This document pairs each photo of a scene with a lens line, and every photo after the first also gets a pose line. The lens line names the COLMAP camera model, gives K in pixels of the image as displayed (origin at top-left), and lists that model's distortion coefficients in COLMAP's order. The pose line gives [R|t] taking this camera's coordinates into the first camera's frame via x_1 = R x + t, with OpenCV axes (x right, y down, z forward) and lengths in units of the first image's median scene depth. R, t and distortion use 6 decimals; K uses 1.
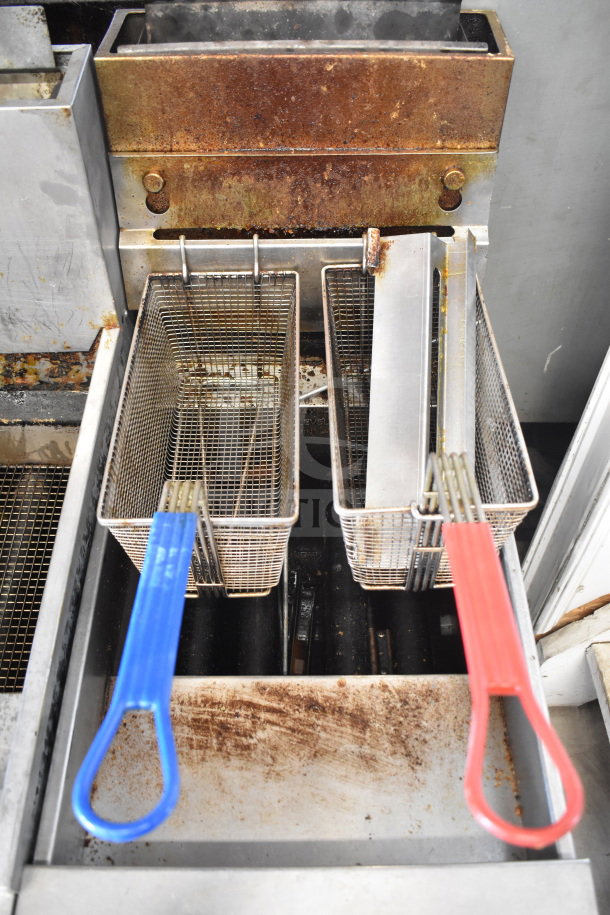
lens RADIAL K [[818.1, 0, 305.1], [0, 818.1, 458.4], [0, 0, 1]] dist [-0.085241, 0.007109]
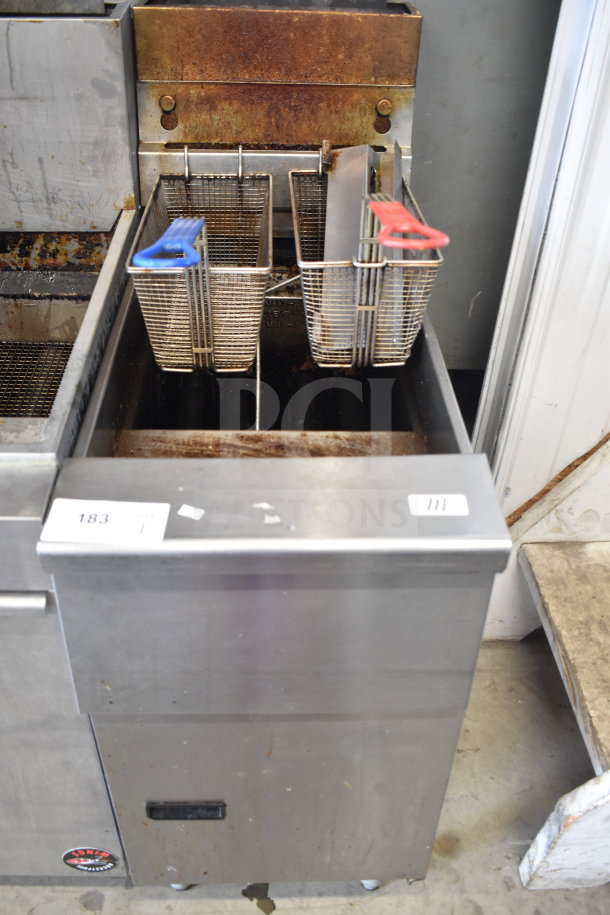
lens RADIAL K [[829.5, 0, 303.8], [0, 829.5, 457.4], [0, 0, 1]] dist [-0.081999, 0.010279]
pose [[0.999071, 0.009304, 0.042090, -0.007961], [-0.000425, 0.978507, -0.206212, 0.536453], [-0.043104, 0.206003, 0.977602, -0.246550]]
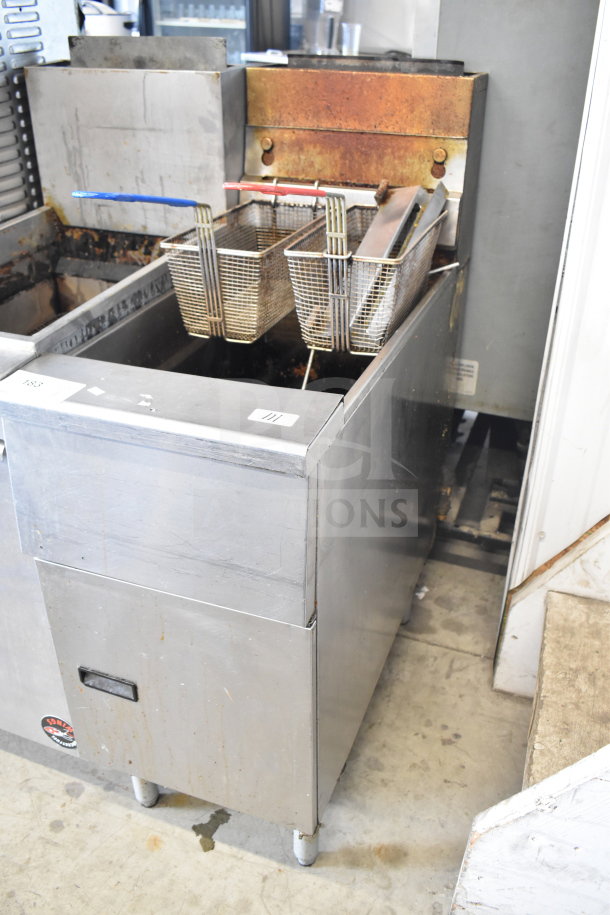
lens RADIAL K [[818.1, 0, 305.3], [0, 818.1, 458.5], [0, 0, 1]] dist [-0.085241, 0.007109]
pose [[0.932919, 0.184860, -0.309012, 0.542643], [-0.276989, 0.916756, -0.287812, 0.741469], [0.230083, 0.354098, 0.906464, -0.299893]]
